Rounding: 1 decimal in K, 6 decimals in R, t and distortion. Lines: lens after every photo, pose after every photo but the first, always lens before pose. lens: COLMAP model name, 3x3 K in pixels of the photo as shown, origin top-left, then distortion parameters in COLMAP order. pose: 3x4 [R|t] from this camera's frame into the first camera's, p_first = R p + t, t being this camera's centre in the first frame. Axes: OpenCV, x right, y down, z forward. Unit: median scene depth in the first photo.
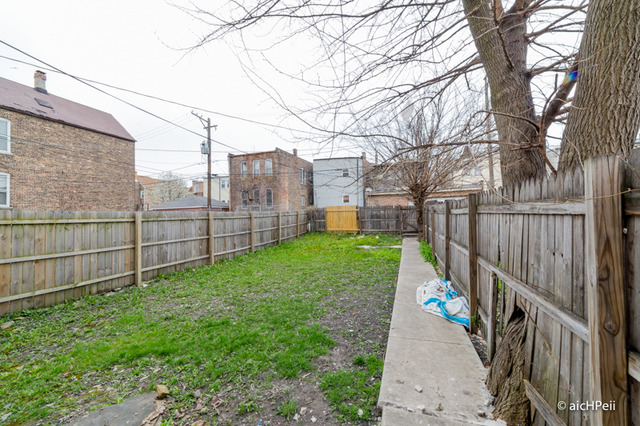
lens RADIAL K [[262.8, 0, 327.8], [0, 262.8, 213.0], [0, 0, 1]] dist [0.000344, 0.000002]
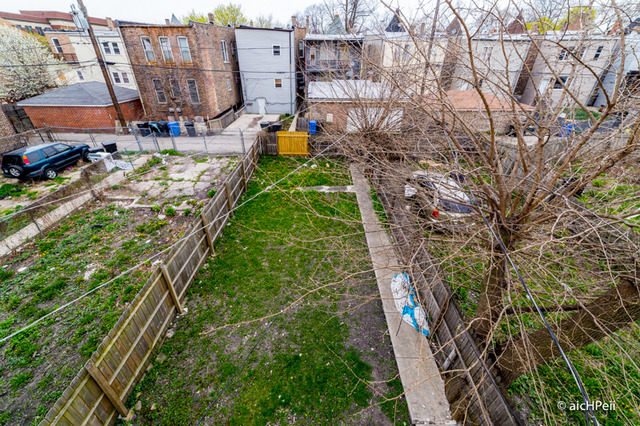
lens RADIAL K [[247.1, 0, 329.0], [0, 247.1, 203.7], [0, 0, 1]] dist [0.000926, 0.000030]
pose [[0.946165, -0.106259, 0.305745, -0.095699], [-0.069883, 0.855244, 0.513493, -0.199094], [-0.316050, -0.507215, 0.801776, 0.034841]]
